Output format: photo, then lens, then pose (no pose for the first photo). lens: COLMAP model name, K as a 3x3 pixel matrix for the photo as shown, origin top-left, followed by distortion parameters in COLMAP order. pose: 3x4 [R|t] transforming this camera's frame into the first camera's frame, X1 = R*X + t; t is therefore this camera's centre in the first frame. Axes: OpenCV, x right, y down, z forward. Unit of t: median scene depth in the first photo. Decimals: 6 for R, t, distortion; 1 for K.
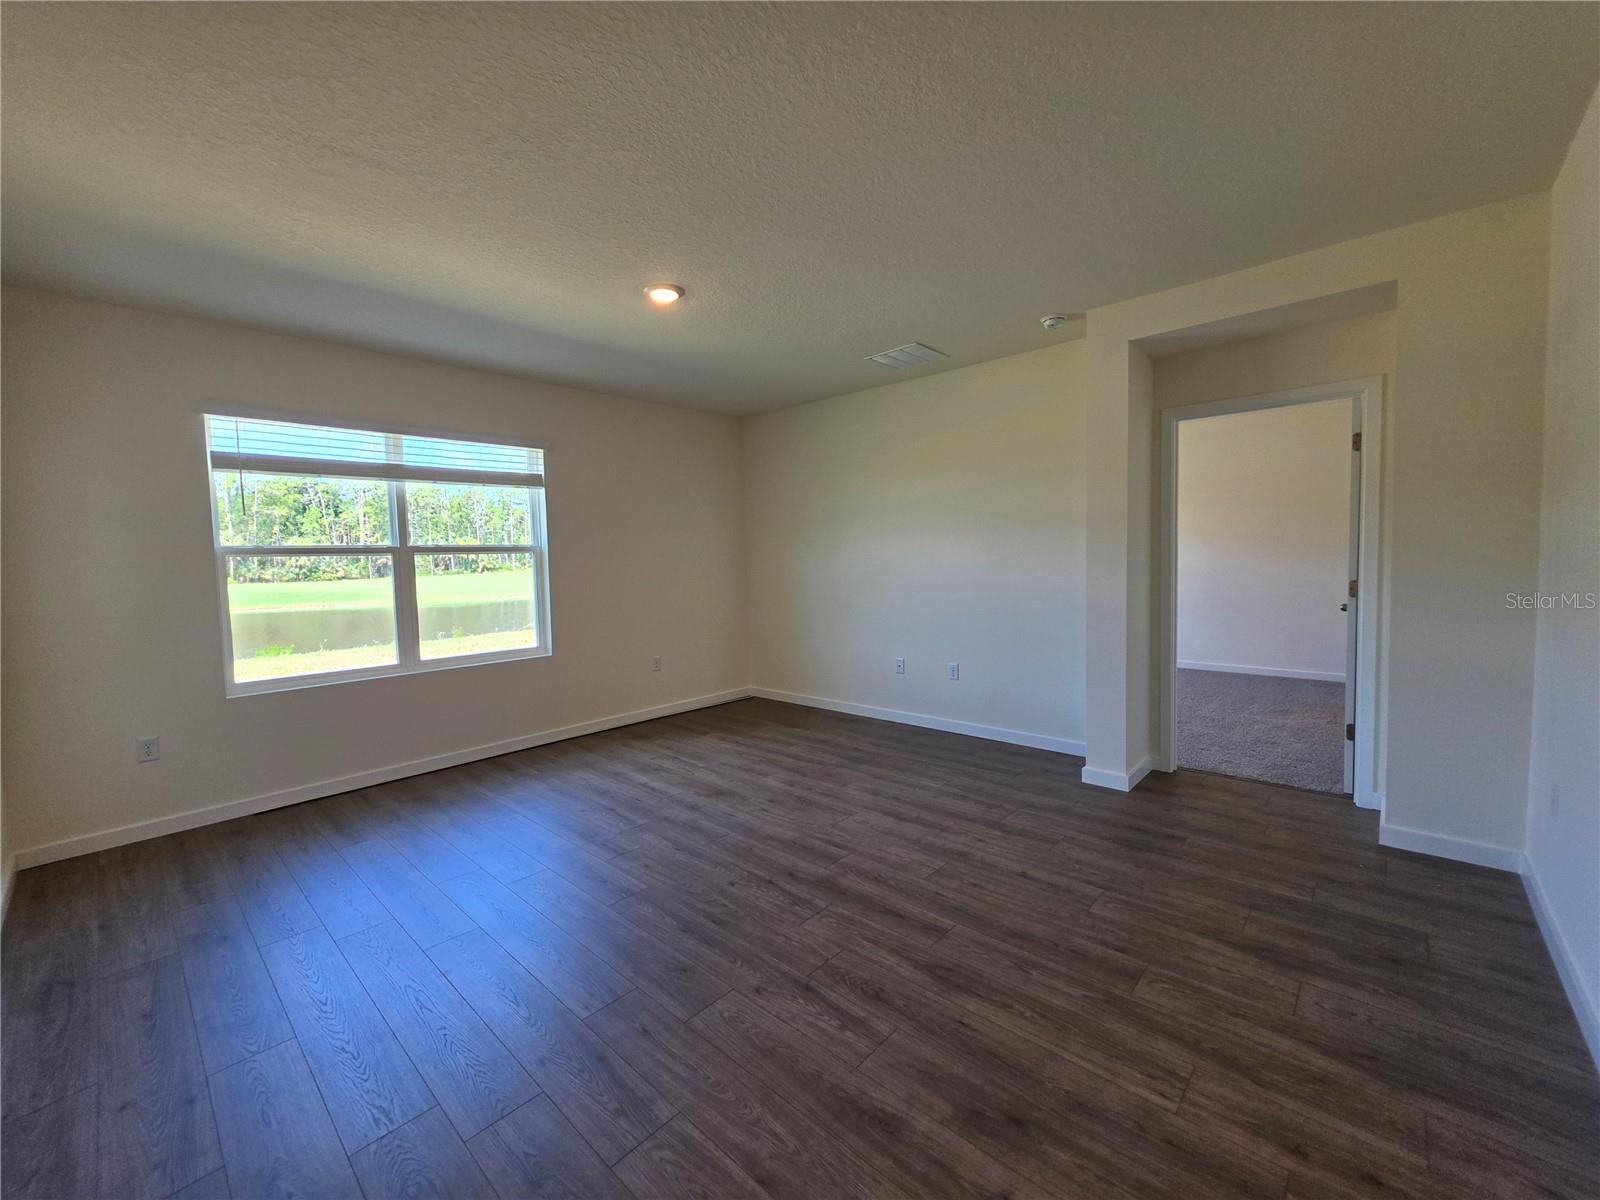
lens RADIAL K [[649.8, 0, 799.8], [0, 649.8, 589.2], [0, 0, 1]] dist [0.000298, -0.000015]
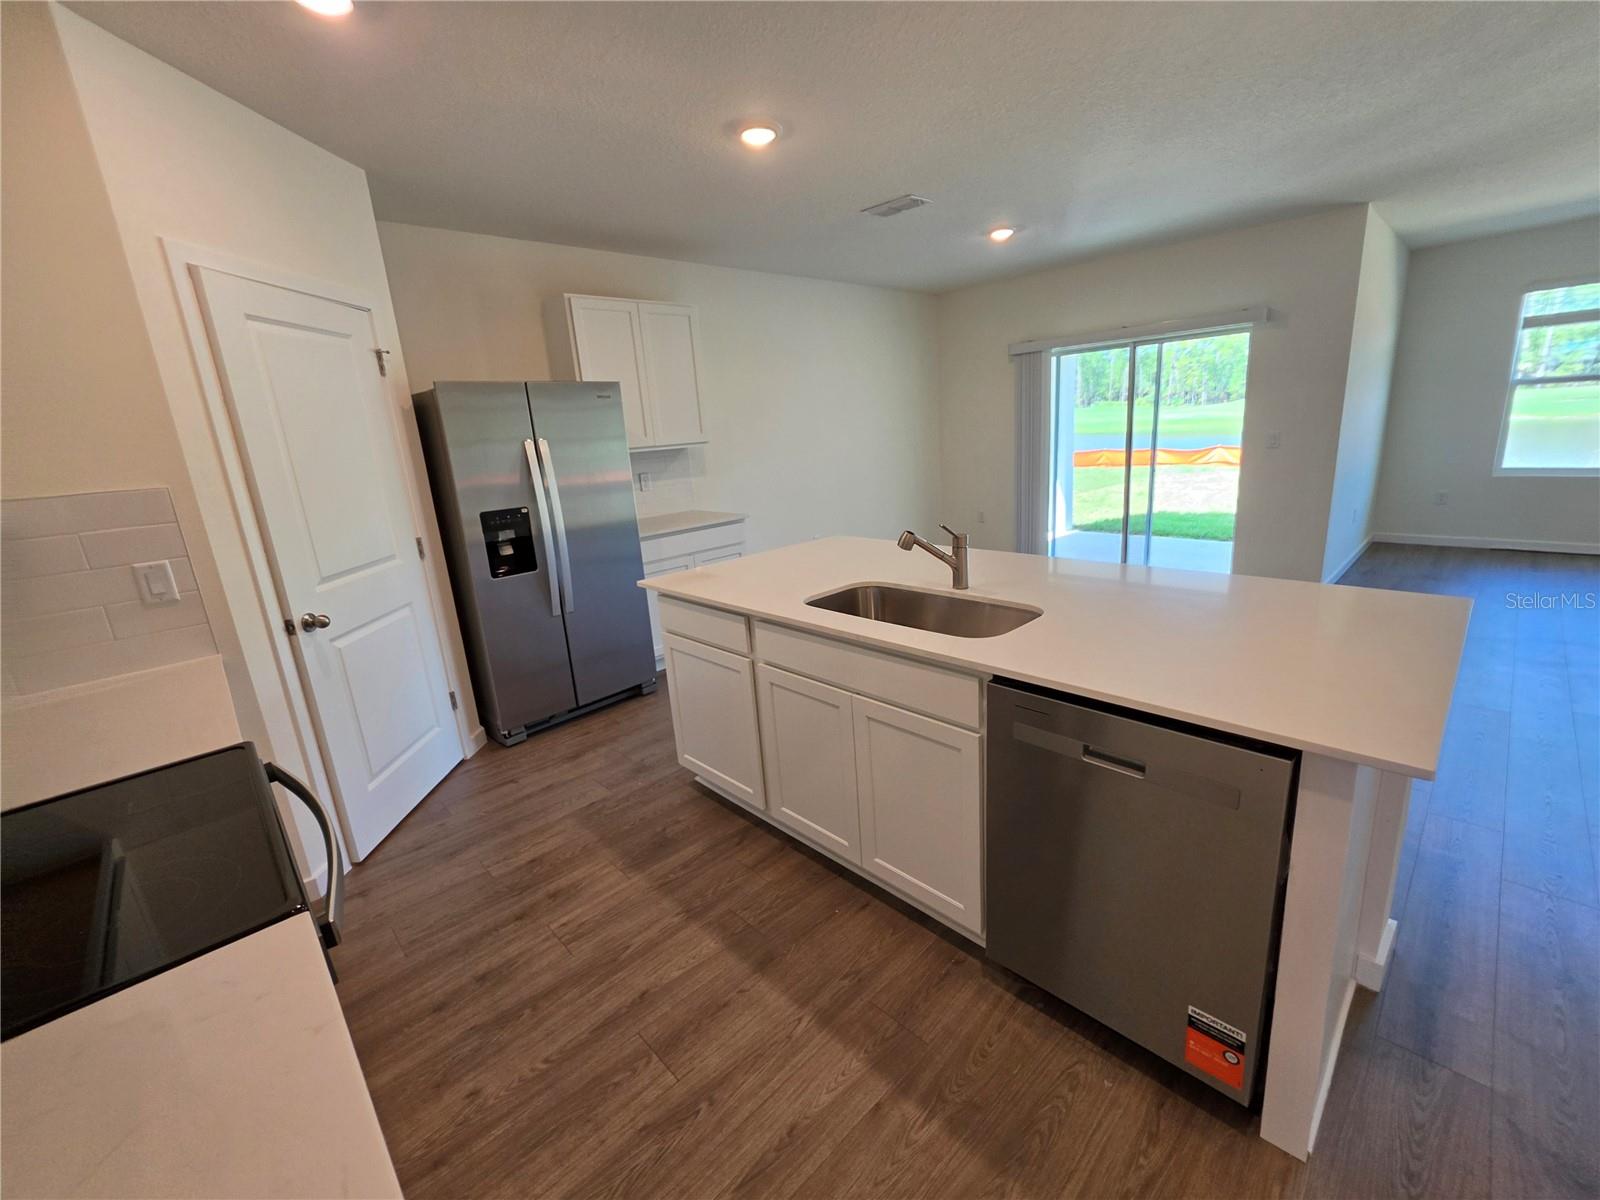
lens RADIAL K [[665.4, 0, 827.8], [0, 665.4, 588.1], [0, 0, 1]] dist [0.002304, 0.000575]
pose [[-0.040946, 0.271242, -0.961640, 0.738555], [0.012498, 0.962511, 0.270955, -0.031685], [0.999083, -0.000924, -0.042801, -0.509833]]
